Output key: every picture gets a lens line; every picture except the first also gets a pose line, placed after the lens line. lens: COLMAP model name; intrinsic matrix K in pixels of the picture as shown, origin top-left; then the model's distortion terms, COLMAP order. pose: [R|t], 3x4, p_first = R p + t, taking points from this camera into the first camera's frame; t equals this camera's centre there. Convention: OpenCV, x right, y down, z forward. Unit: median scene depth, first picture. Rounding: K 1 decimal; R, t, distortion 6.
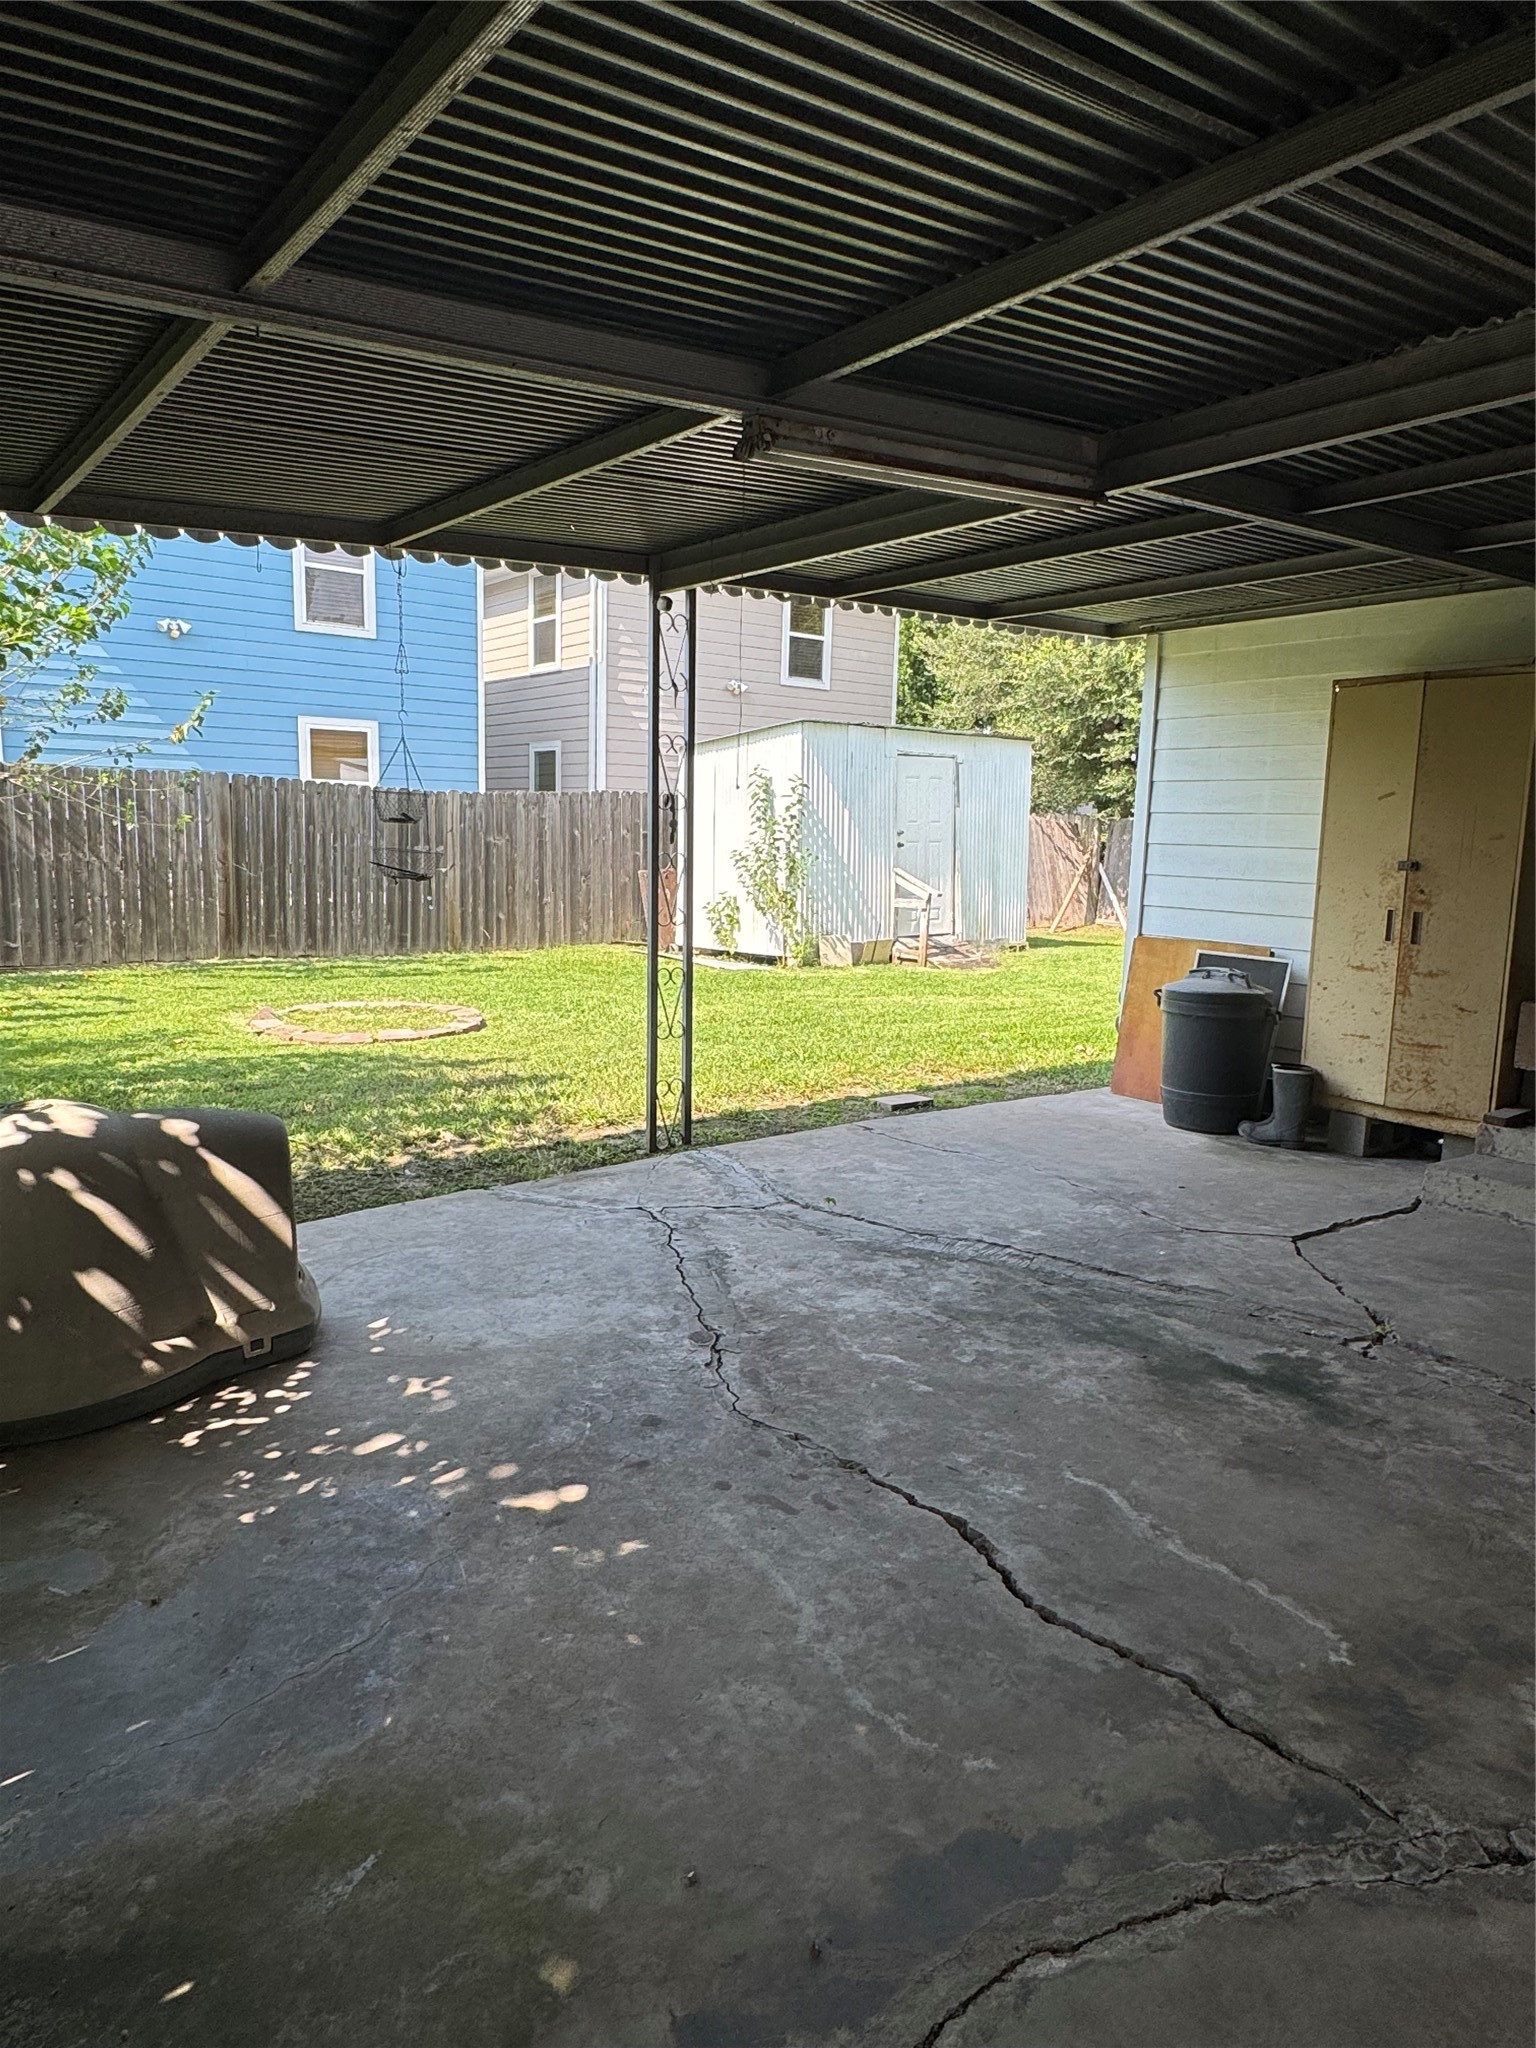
lens RADIAL K [[1275.1, 0, 763.6], [0, 1275.1, 1022.9], [0, 0, 1]] dist [0.002398, 0.003157]
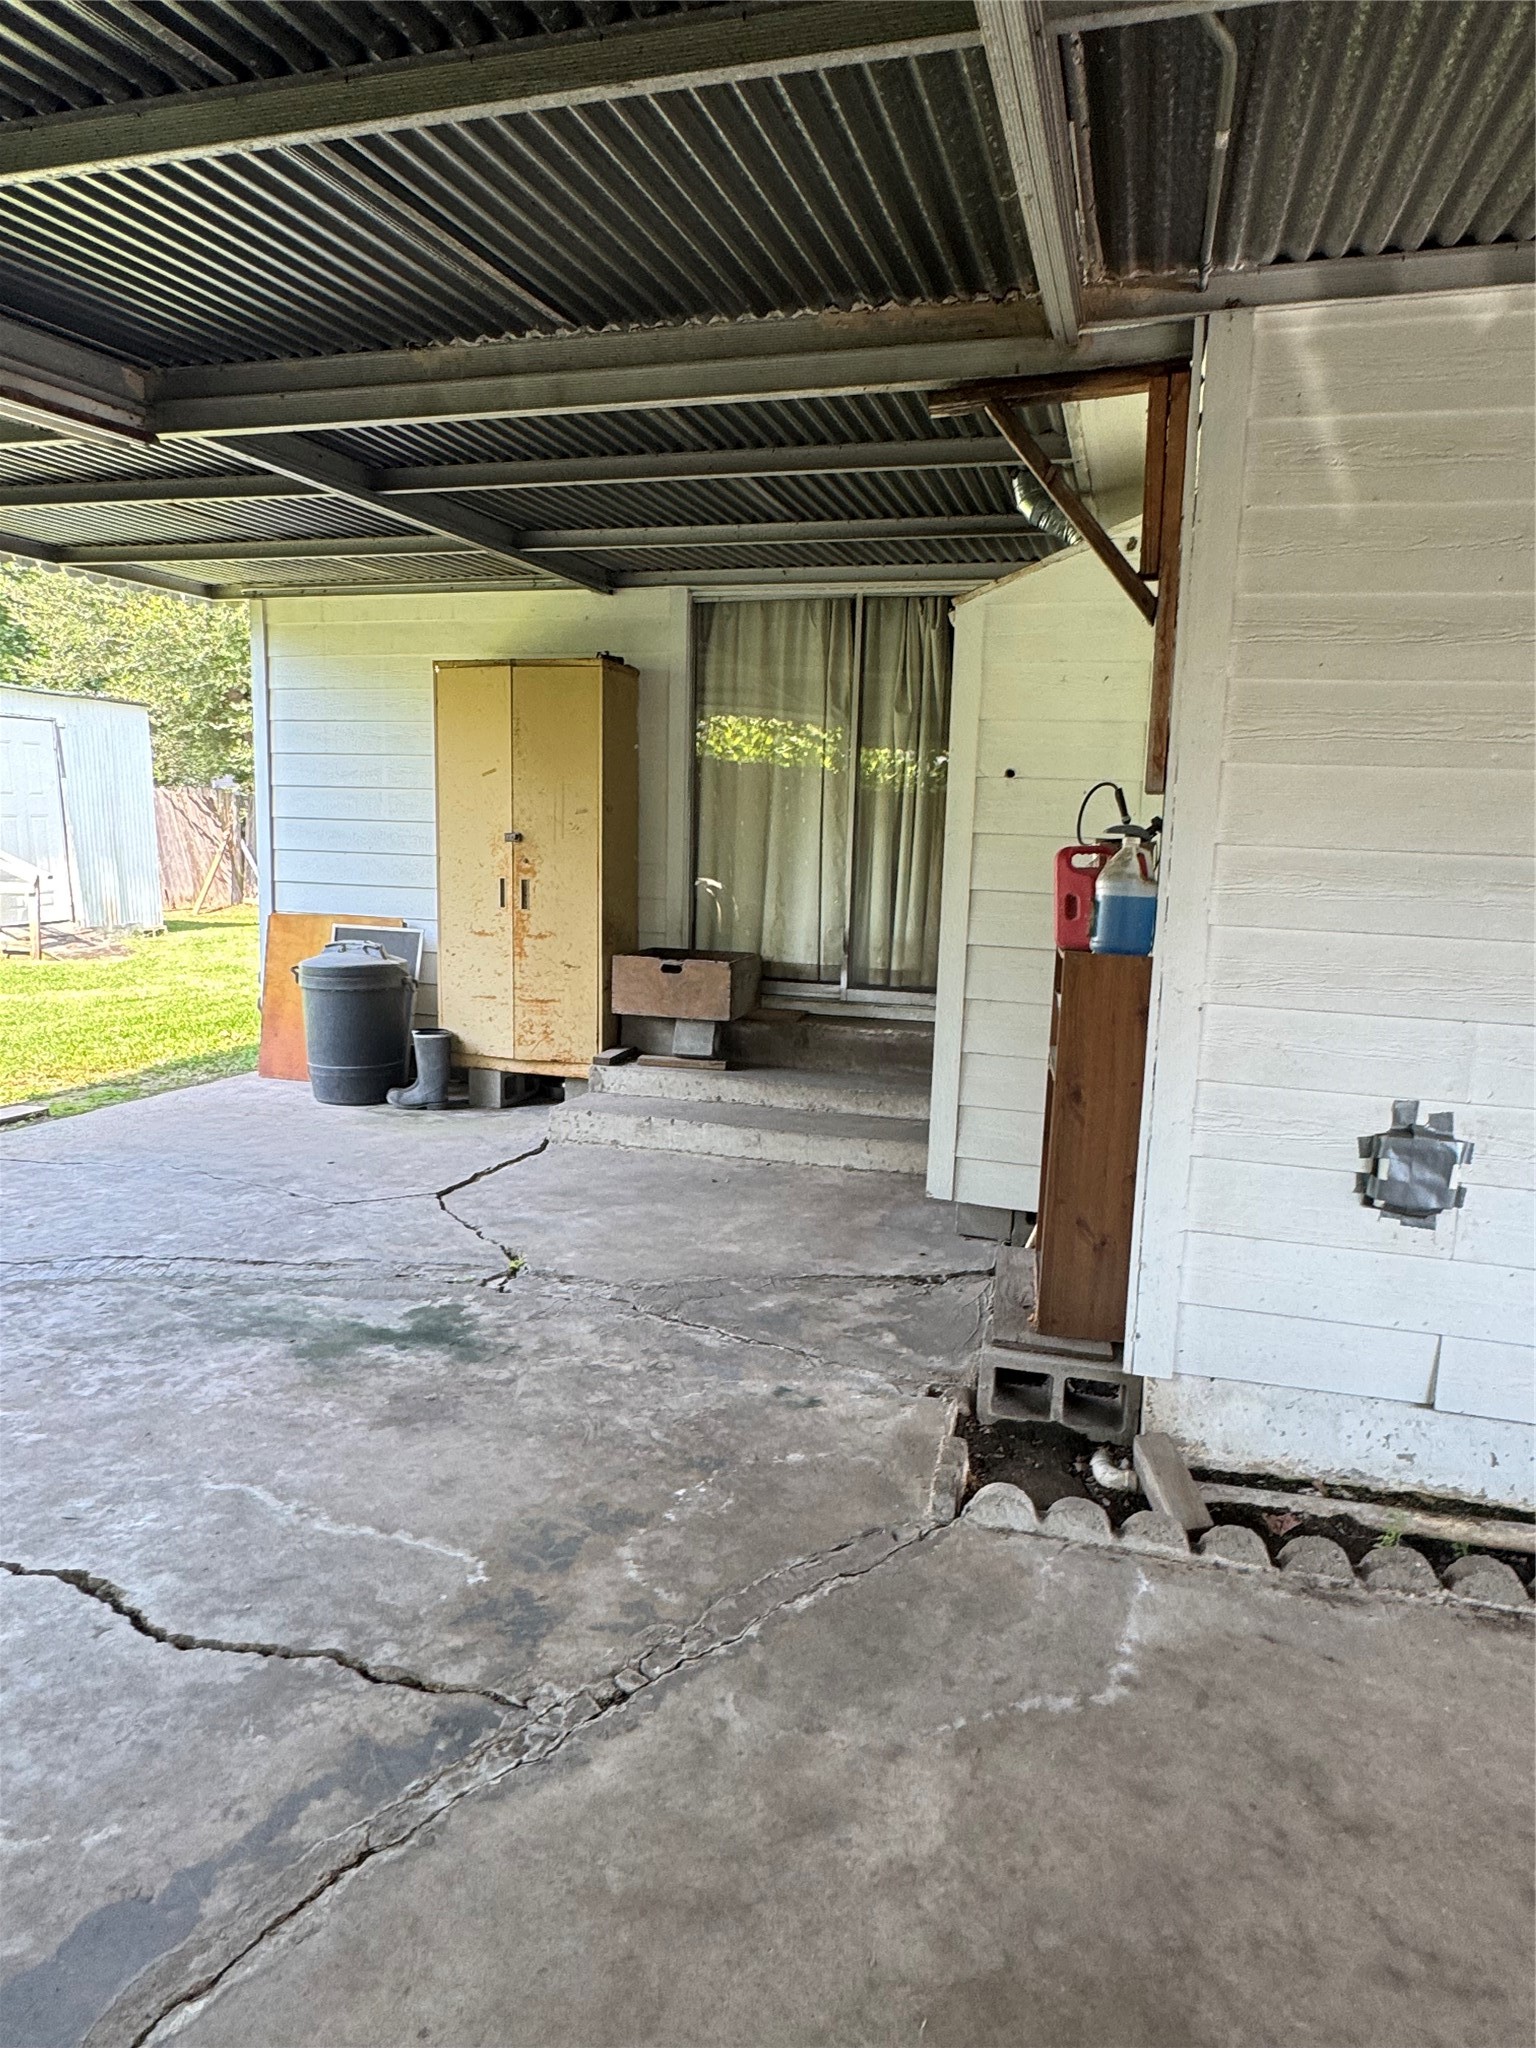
lens RADIAL K [[1275.1, 0, 757.5], [0, 1275.1, 1023.4], [0, 0, 1]] dist [0.002398, 0.003157]
pose [[0.806465, -0.092869, 0.583943, 0.034718], [0.082100, 0.995610, 0.044955, 0.004578], [-0.585554, 0.011687, 0.810549, -0.003044]]
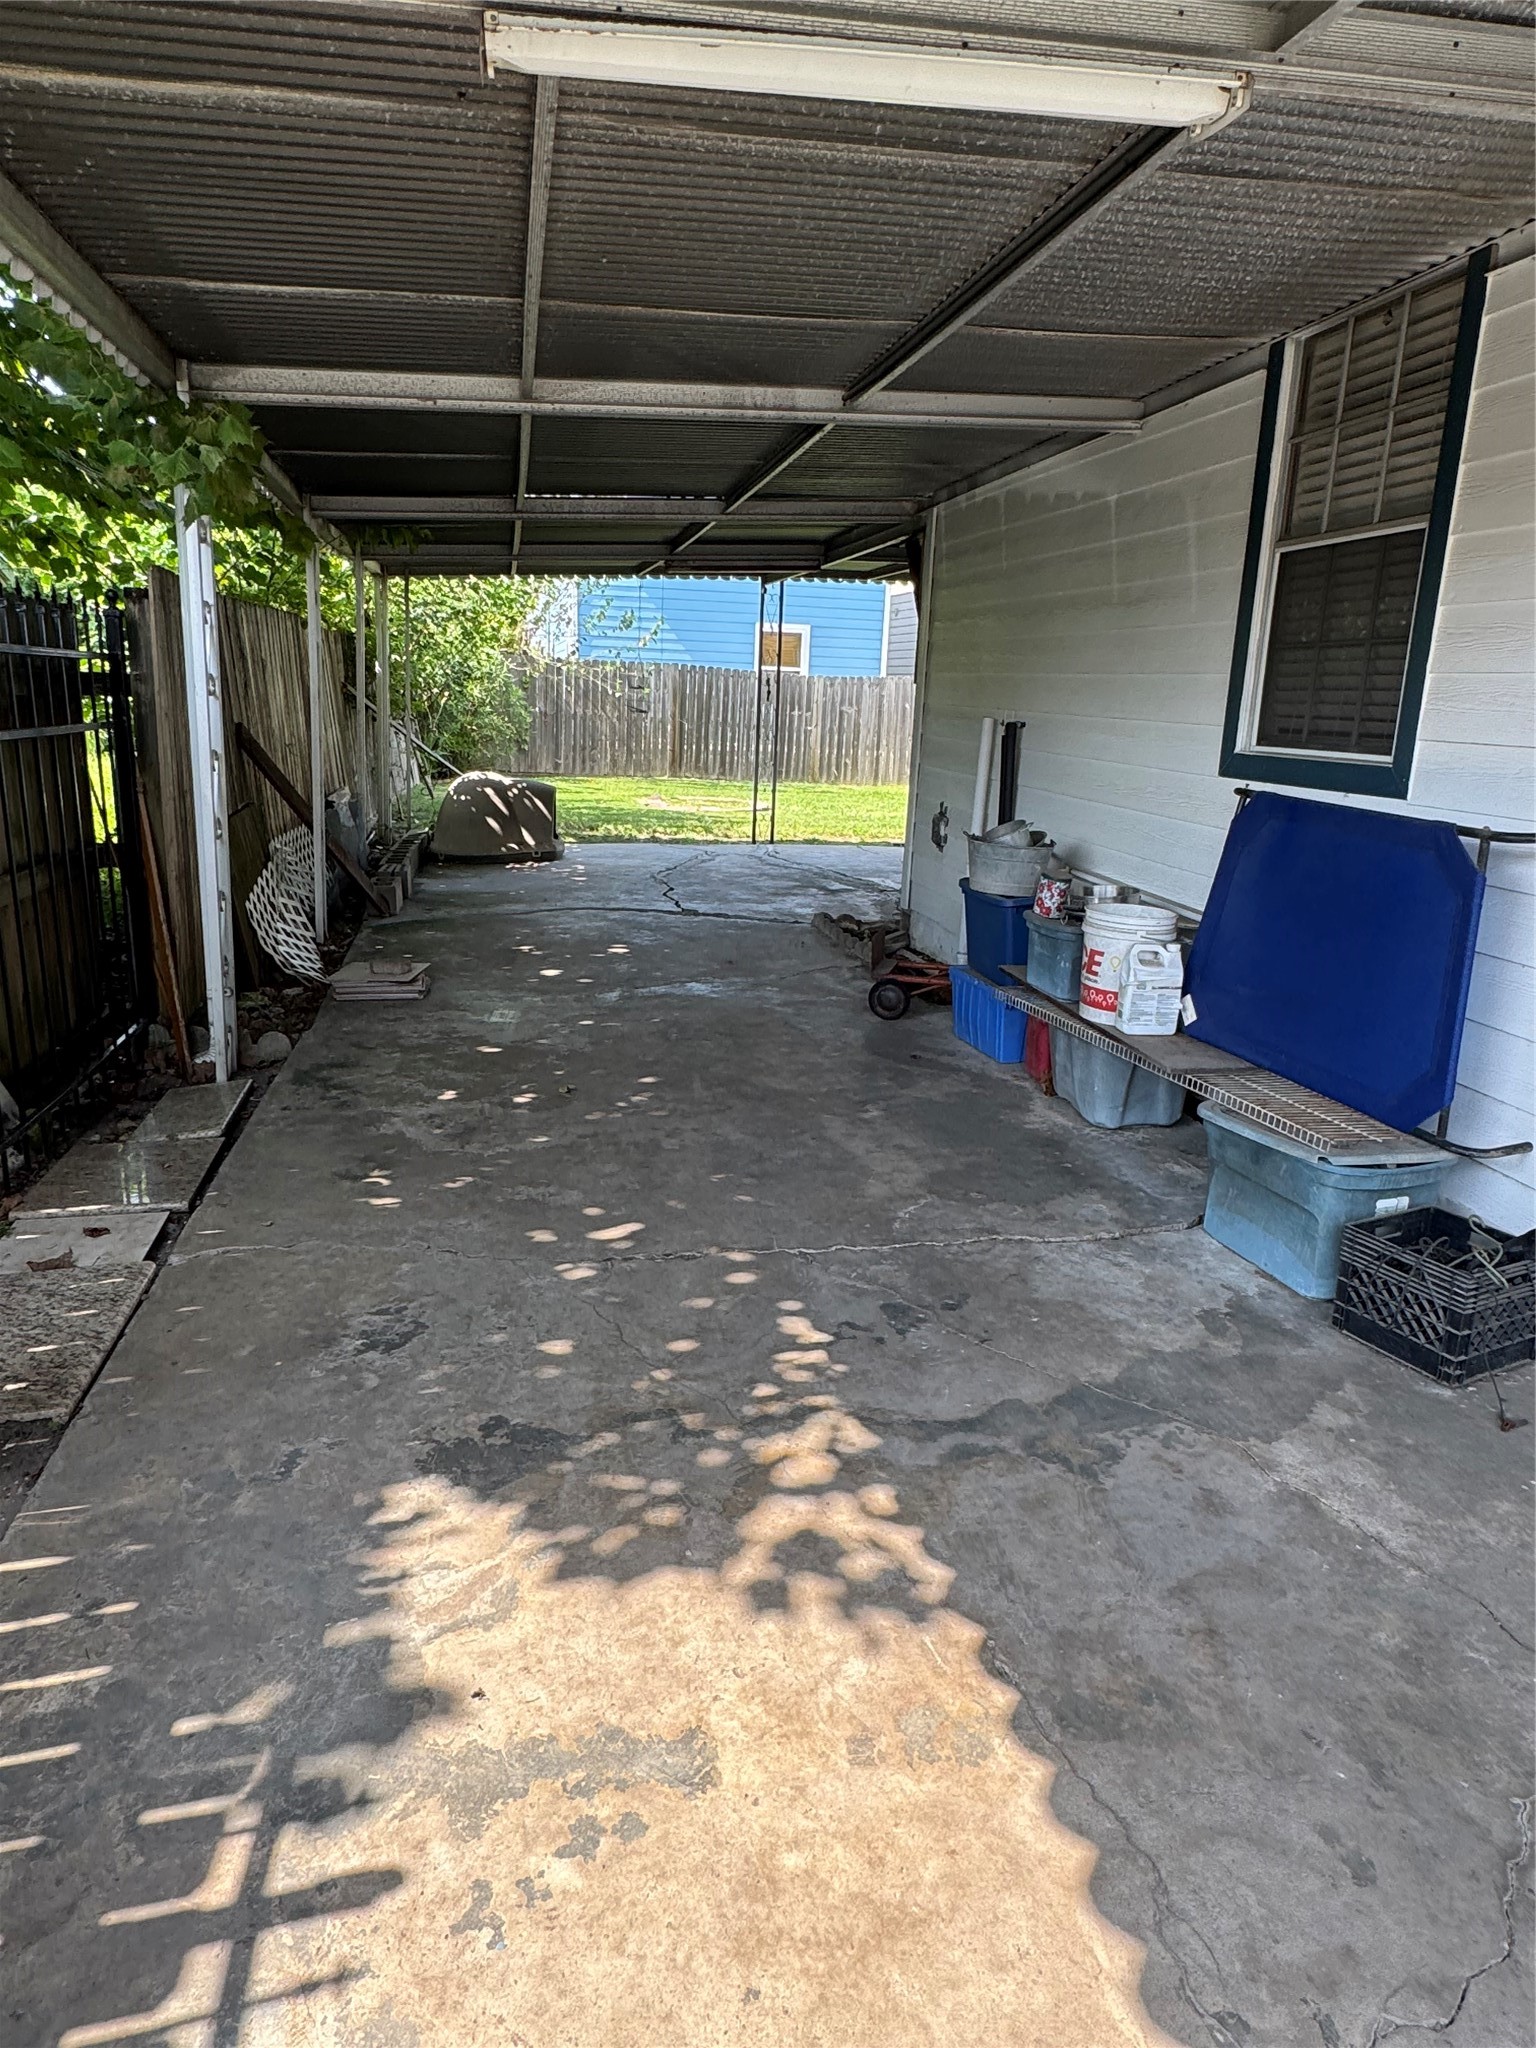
lens RADIAL K [[1275.1, 0, 766.6], [0, 1275.1, 1020.0], [0, 0, 1]] dist [0.002398, 0.003157]
pose [[0.902595, 0.122076, -0.412820, 1.188083], [-0.087229, 0.990921, 0.102308, 0.234458], [0.421561, -0.056333, 0.905048, -1.331285]]
